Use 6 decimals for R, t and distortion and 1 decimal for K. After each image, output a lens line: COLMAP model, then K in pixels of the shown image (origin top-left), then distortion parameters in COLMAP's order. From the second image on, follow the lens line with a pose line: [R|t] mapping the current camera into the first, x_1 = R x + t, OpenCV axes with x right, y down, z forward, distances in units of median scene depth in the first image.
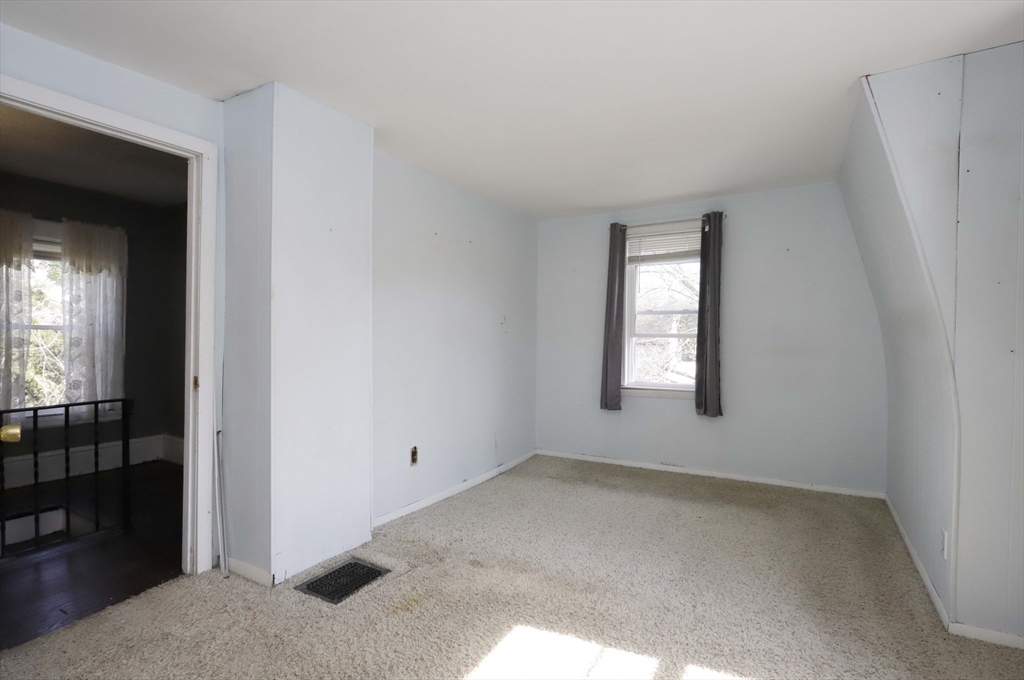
lens RADIAL K [[484.8, 0, 514.6], [0, 484.8, 343.4], [0, 0, 1]] dist [-0.003724, 0.001308]
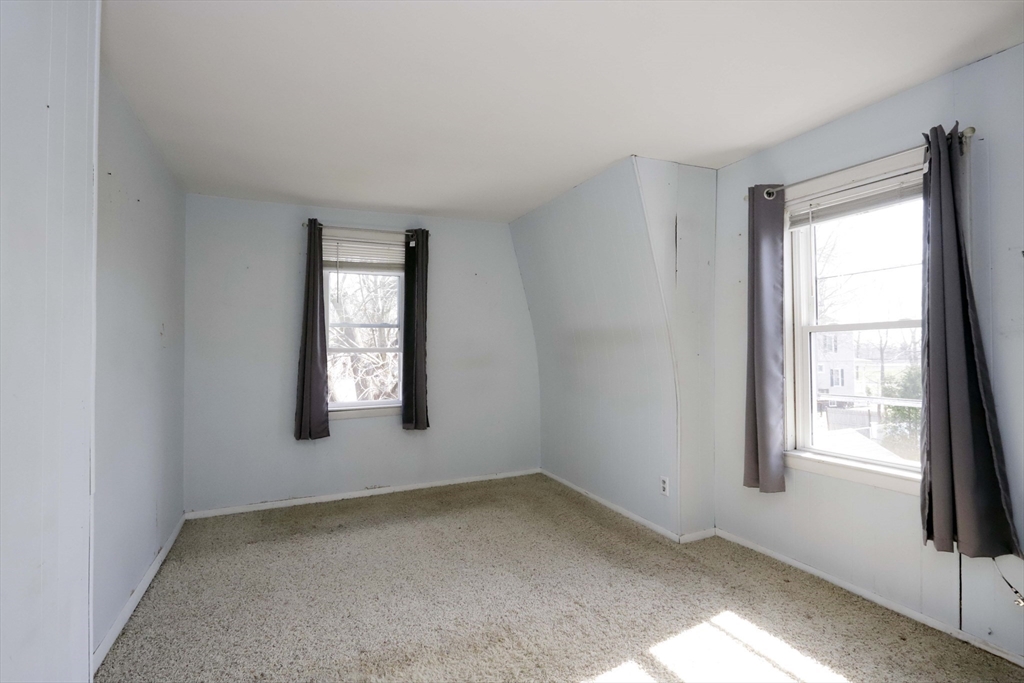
lens RADIAL K [[484.8, 0, 514.6], [0, 484.8, 344.9], [0, 0, 1]] dist [-0.003724, 0.001308]
pose [[0.590835, -0.004930, 0.806777, -0.289986], [0.022039, 0.999707, -0.010031, -0.011203], [-0.806491, 0.023707, 0.590770, 0.230482]]
